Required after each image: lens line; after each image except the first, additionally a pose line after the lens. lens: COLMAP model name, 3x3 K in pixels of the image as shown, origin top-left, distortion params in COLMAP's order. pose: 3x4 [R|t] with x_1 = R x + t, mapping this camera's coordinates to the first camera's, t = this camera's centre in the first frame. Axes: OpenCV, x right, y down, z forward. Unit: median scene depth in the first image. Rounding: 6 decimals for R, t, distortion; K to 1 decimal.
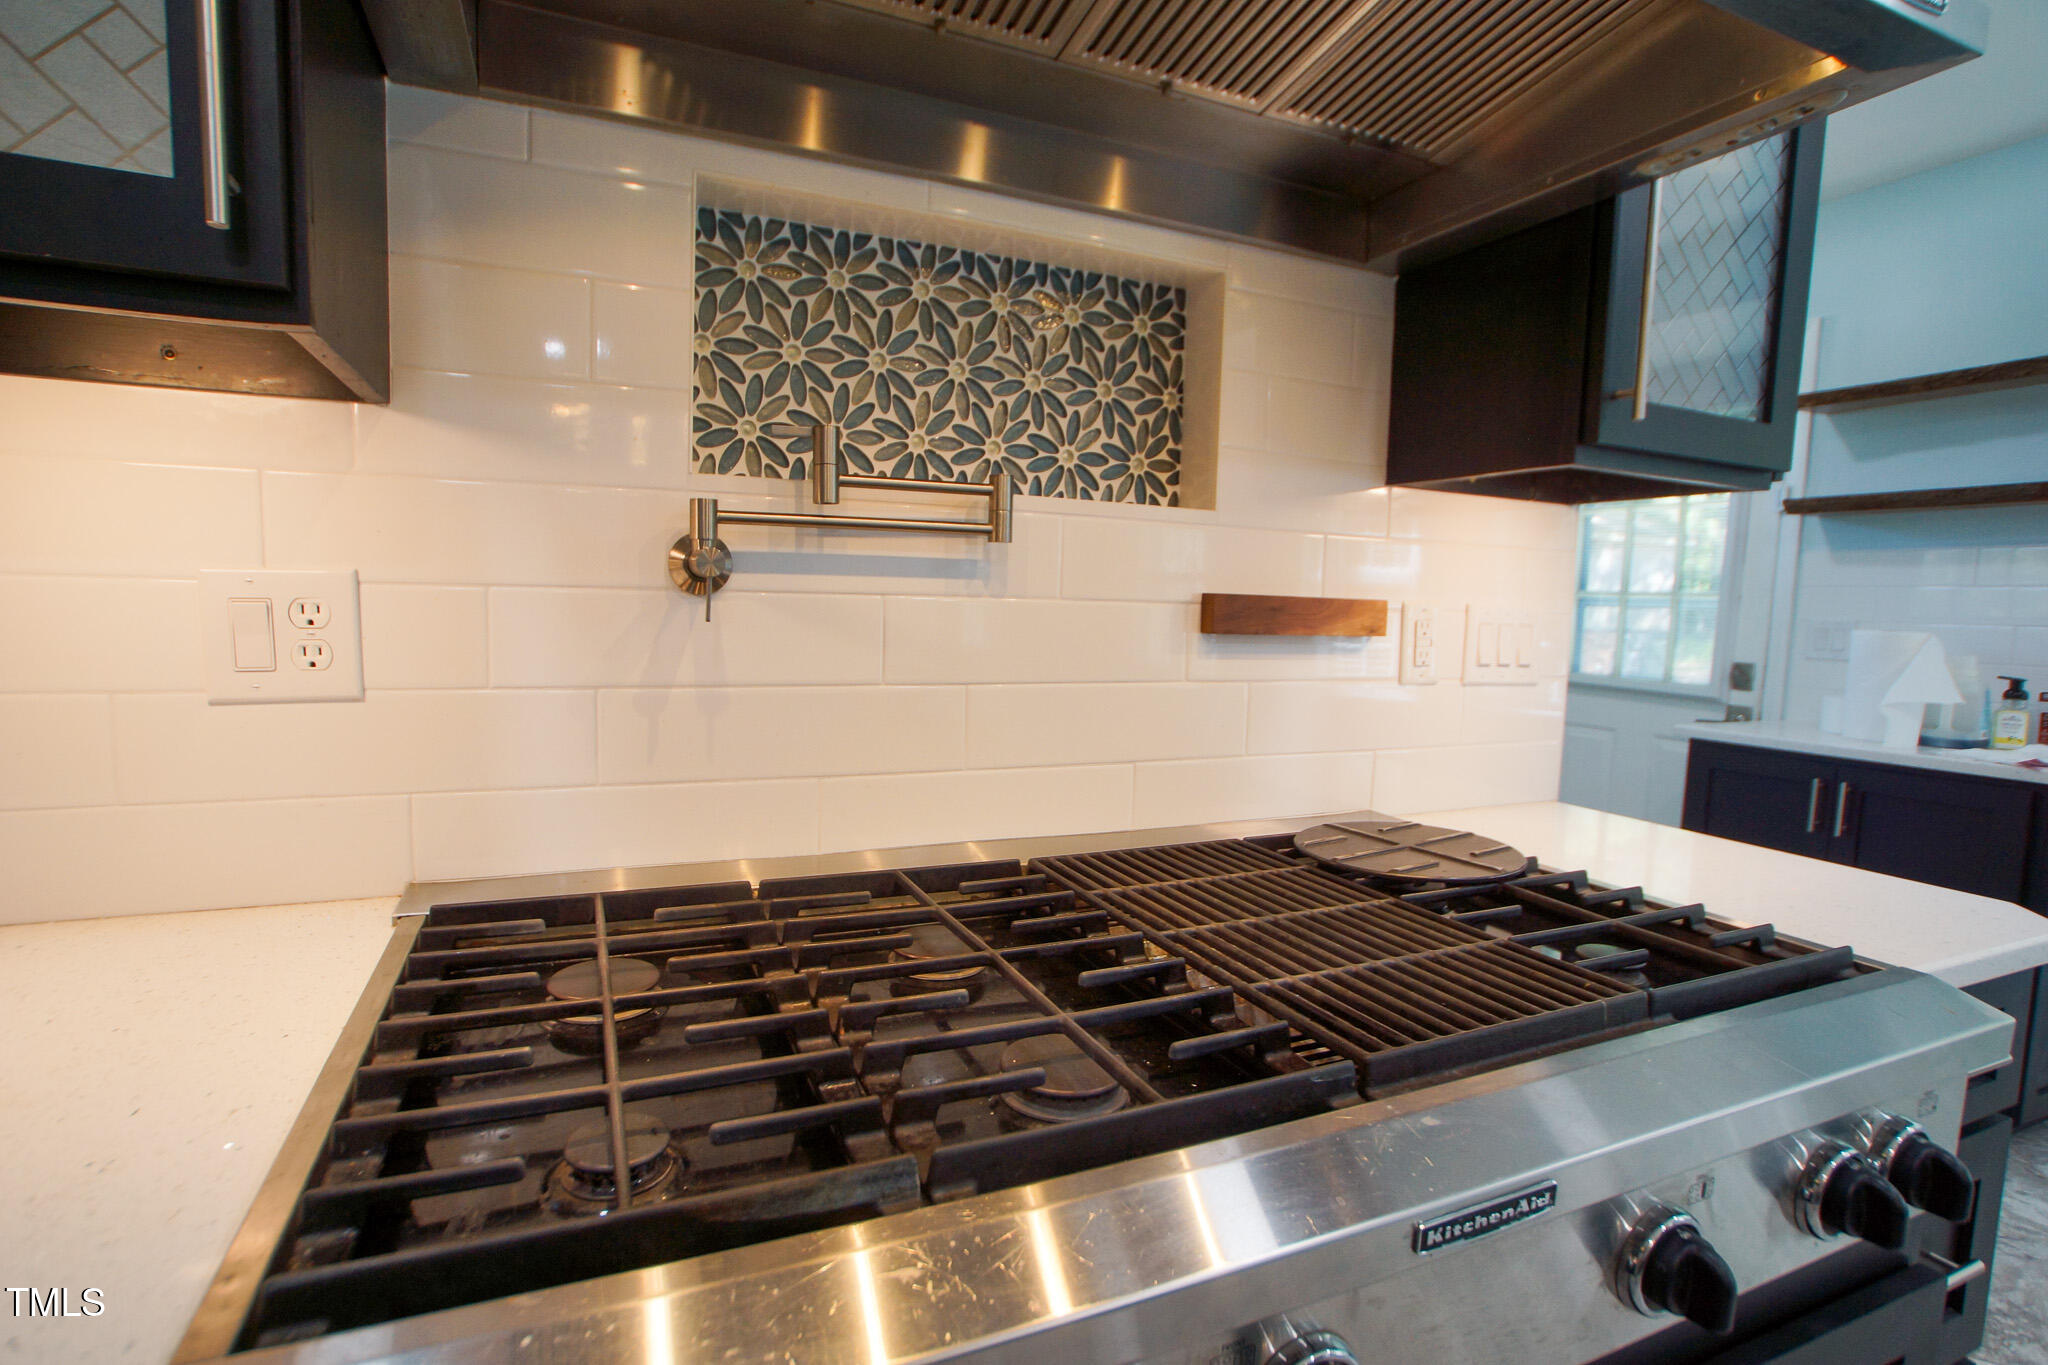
lens RADIAL K [[979.8, 0, 1038.0], [0, 979.8, 679.5], [0, 0, 1]] dist [-0.064425, 0.026201]
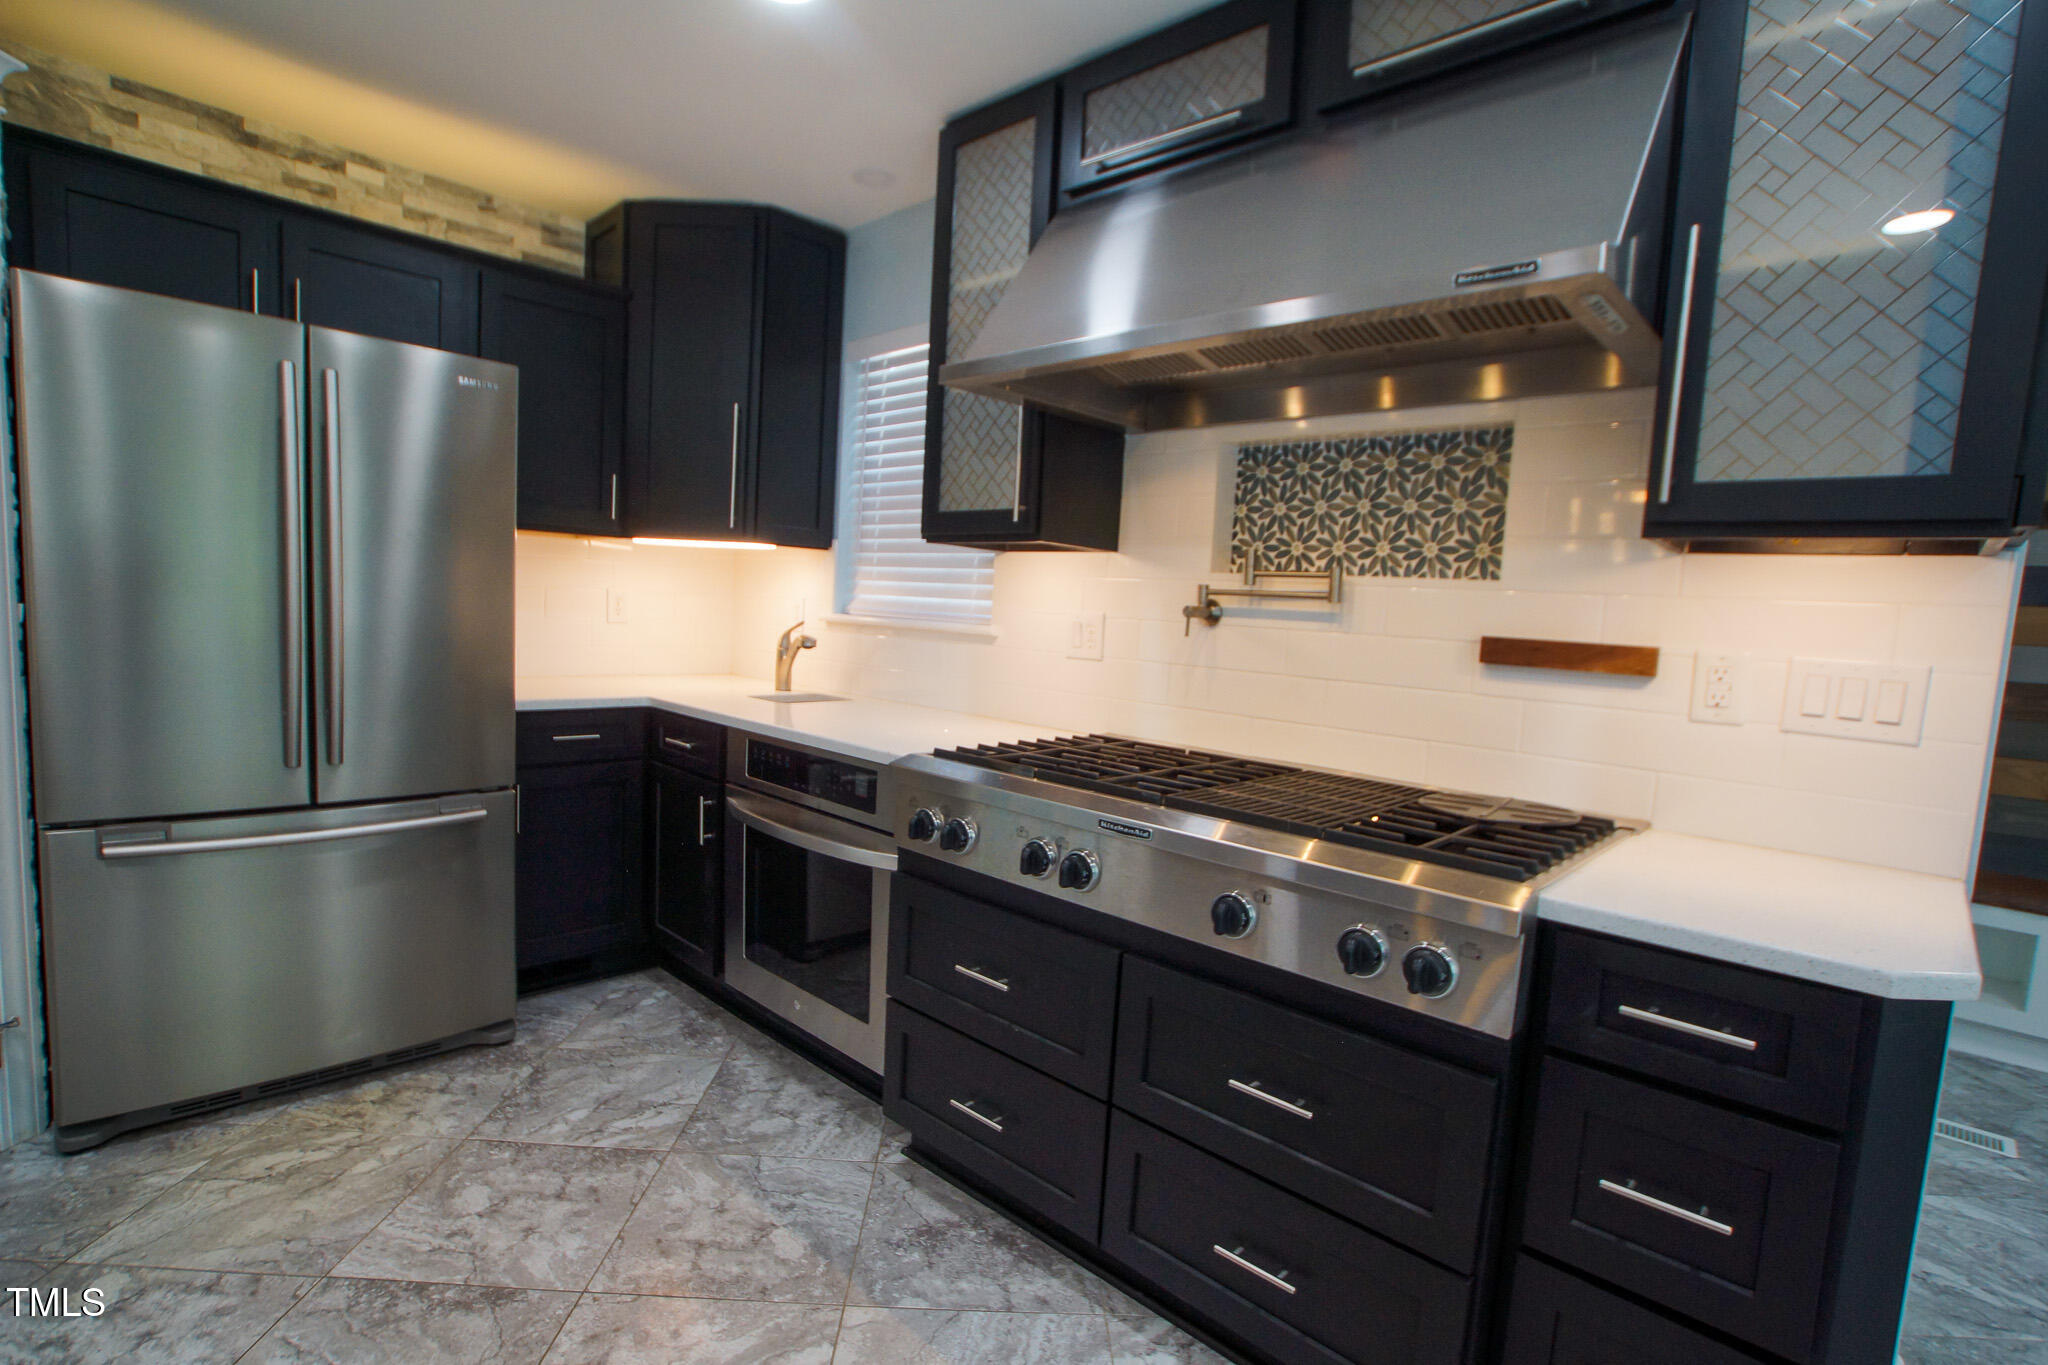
lens RADIAL K [[979.8, 0, 1022.9], [0, 979.8, 709.3], [0, 0, 1]] dist [-0.064425, 0.026201]
pose [[0.397146, 0.087531, -0.913572, 1.330257], [-0.127987, 0.990996, 0.039311, 0.058636], [0.908787, 0.101313, 0.404773, -0.243685]]
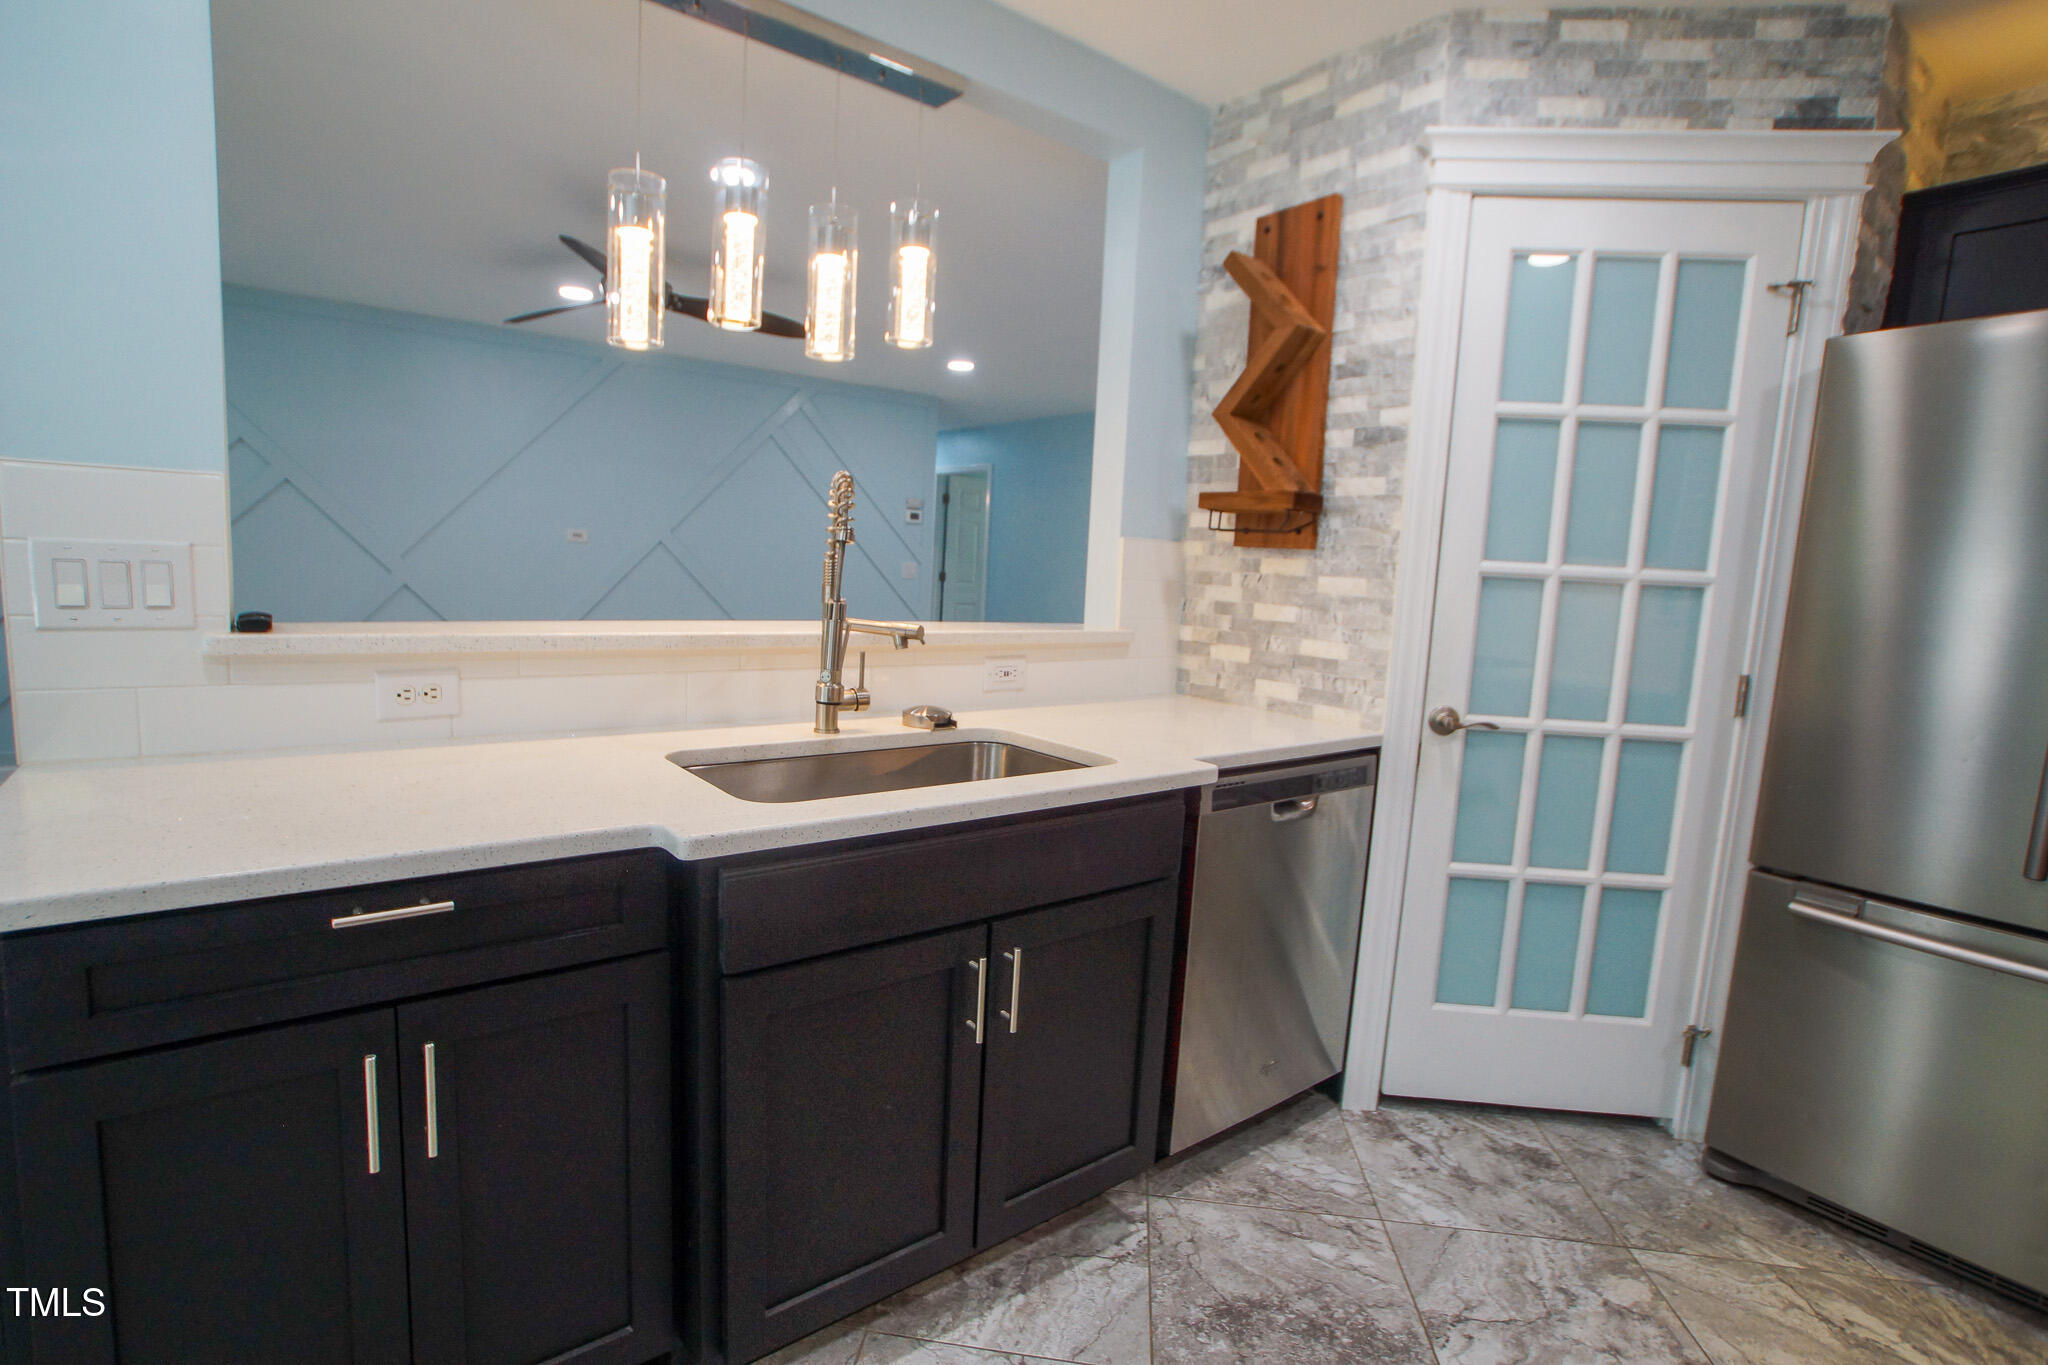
lens RADIAL K [[979.8, 0, 991.8], [0, 979.8, 694.4], [0, 0, 1]] dist [-0.064425, 0.026201]
pose [[-0.965100, -0.041995, -0.258491, 0.994639], [-0.098232, 0.973040, 0.208673, 0.012661], [0.242758, 0.226782, -0.943206, 0.110342]]
